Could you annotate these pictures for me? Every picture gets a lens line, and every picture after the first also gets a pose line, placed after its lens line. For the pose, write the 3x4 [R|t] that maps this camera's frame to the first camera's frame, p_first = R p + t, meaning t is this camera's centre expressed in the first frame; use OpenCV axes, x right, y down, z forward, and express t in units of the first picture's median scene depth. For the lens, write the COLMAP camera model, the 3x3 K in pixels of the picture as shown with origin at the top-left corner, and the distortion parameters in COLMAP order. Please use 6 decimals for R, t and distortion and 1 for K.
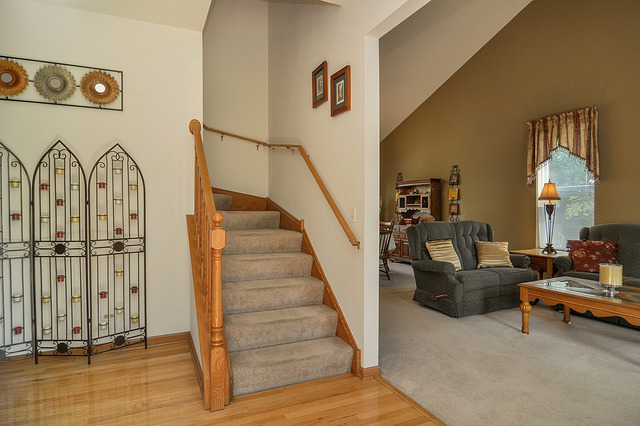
lens RADIAL K [[371.1, 0, 320.0], [0, 371.1, 213.0], [0, 0, 1]] dist [-0.003193, -0.001584]
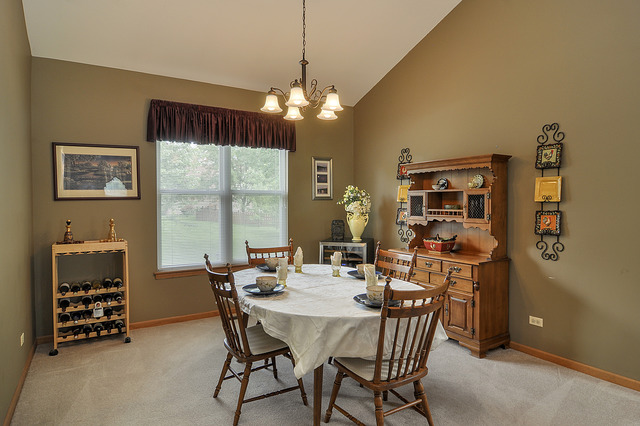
lens RADIAL K [[371.1, 0, 320.0], [0, 371.1, 213.0], [0, 0, 1]] dist [-0.003193, -0.001584]
pose [[0.991381, -0.005629, 0.130892, 0.044189], [0.003730, 0.999884, 0.014752, -0.043066], [-0.130960, -0.014137, 0.991287, 0.860514]]
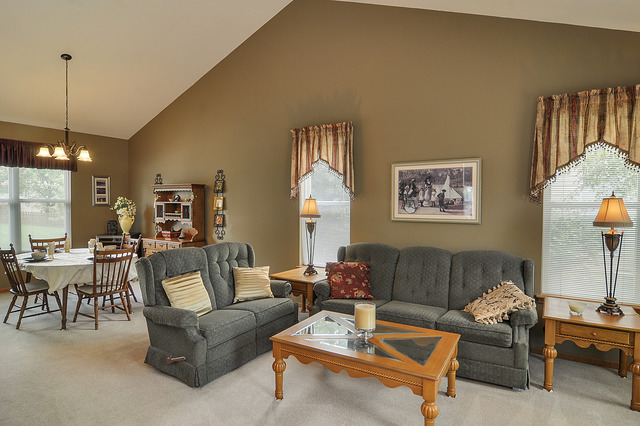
lens RADIAL K [[371.1, 0, 320.0], [0, 371.1, 213.0], [0, 0, 1]] dist [-0.003193, -0.001584]
pose [[0.849829, -0.008291, 0.526993, 0.151408], [0.001027, 0.999900, 0.014075, -0.057709], [-0.527057, -0.011420, 0.849753, 0.201903]]
